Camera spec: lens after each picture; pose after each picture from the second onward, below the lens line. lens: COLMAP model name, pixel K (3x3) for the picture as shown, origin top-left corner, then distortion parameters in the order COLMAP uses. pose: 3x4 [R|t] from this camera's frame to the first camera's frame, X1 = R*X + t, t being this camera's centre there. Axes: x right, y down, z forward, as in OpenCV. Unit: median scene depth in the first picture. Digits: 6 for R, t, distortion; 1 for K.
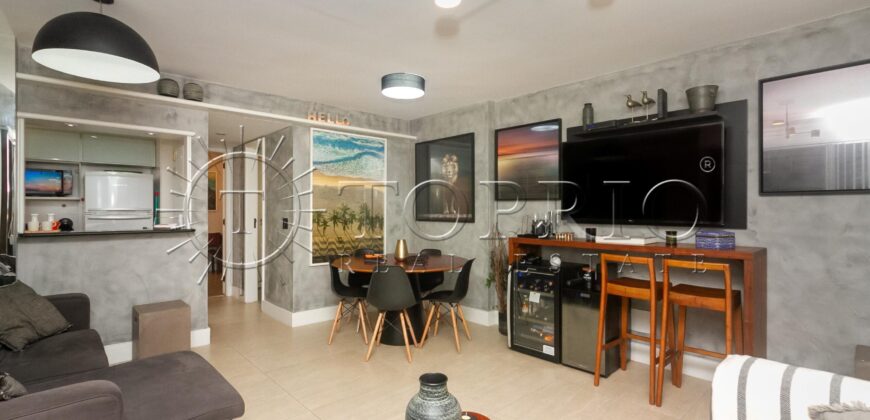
lens RADIAL K [[407.4, 0, 424.0], [0, 407.4, 209.6], [0, 0, 1]] dist [-0.000774, 0.001694]
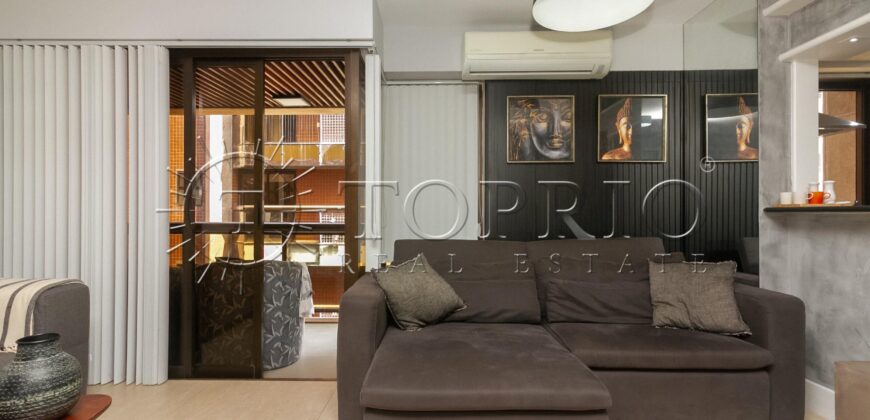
lens RADIAL K [[407.4, 0, 429.0], [0, 407.4, 212.2], [0, 0, 1]] dist [-0.000774, 0.001694]
pose [[-0.676392, -0.004132, -0.736530, 0.030403], [0.001201, 0.999977, -0.006714, 0.047963], [0.736540, -0.005426, -0.676372, 0.695527]]
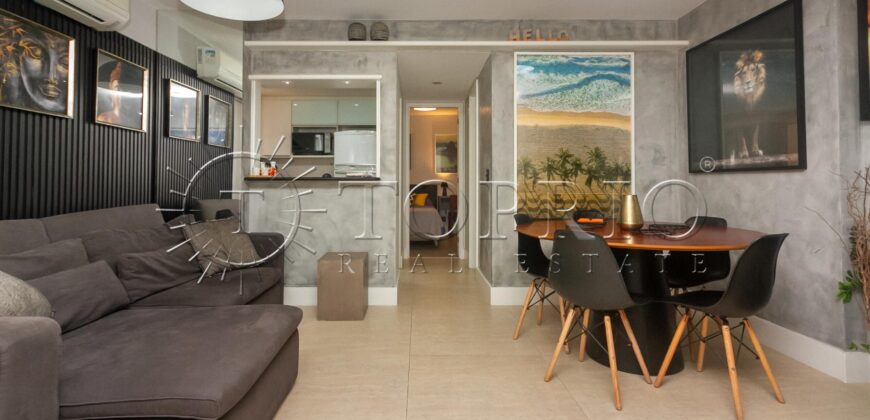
lens RADIAL K [[407.4, 0, 421.2], [0, 407.4, 174.5], [0, 0, 1]] dist [-0.000774, 0.001694]
pose [[0.751504, -0.014589, -0.659567, 0.101163], [0.001714, 0.999795, -0.020162, 0.049691], [0.659726, 0.014021, 0.751375, 0.302783]]
